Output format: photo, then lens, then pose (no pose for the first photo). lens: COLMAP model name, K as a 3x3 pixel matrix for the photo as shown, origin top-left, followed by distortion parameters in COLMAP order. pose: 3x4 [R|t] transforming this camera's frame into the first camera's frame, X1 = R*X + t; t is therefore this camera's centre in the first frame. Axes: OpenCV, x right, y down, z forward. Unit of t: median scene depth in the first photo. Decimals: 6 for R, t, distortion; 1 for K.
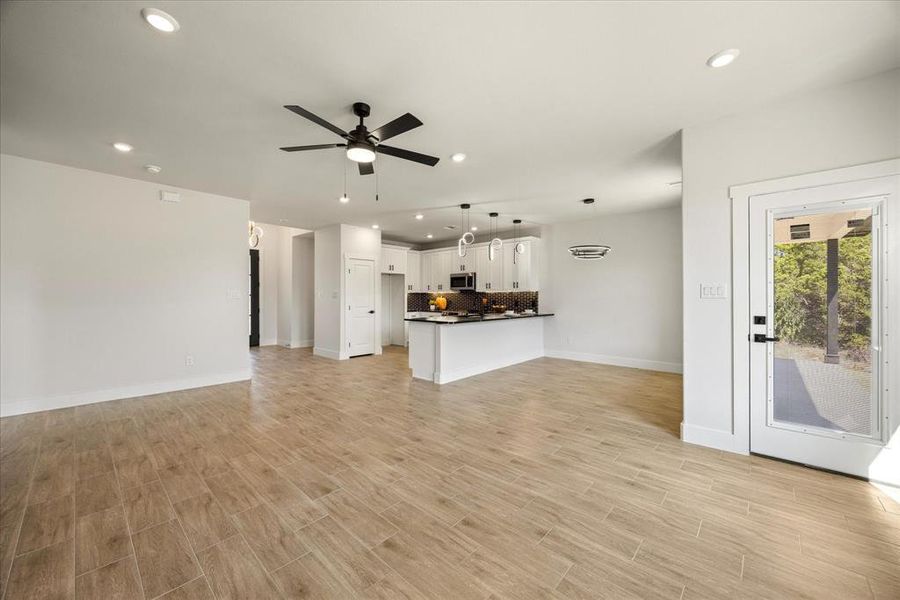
lens RADIAL K [[342.9, 0, 450.0], [0, 342.9, 300.0], [0, 0, 1]] dist [-0.000174, -0.000031]
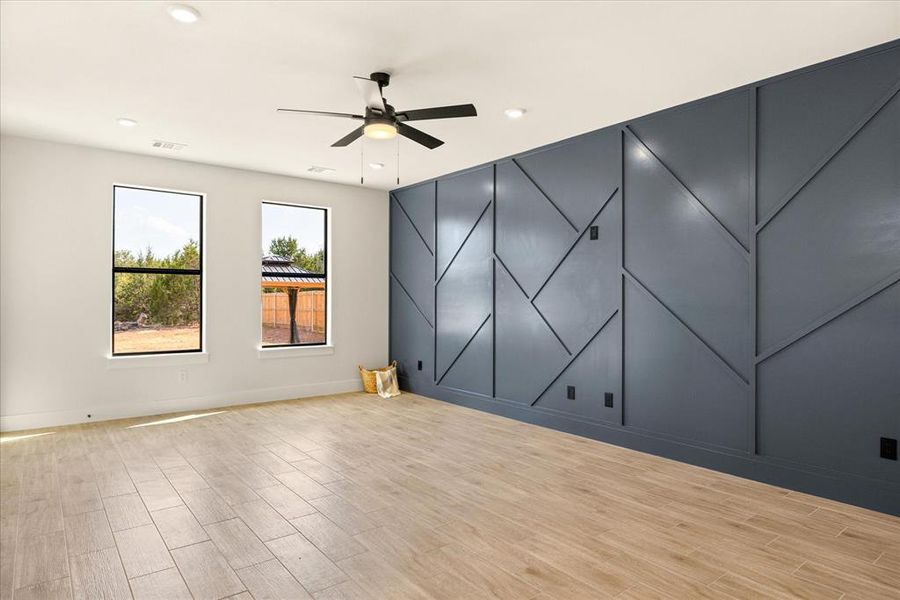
lens RADIAL K [[532.3, 0, 450.0], [0, 532.3, 300.0], [0, 0, 1]] dist [-0.000004, 0.000070]
pose [[-0.986507, -0.005153, 0.163639, -0.659877], [-0.003525, 0.999941, 0.010241, -0.017508], [-0.163682, 0.009526, -0.986467, 2.313920]]
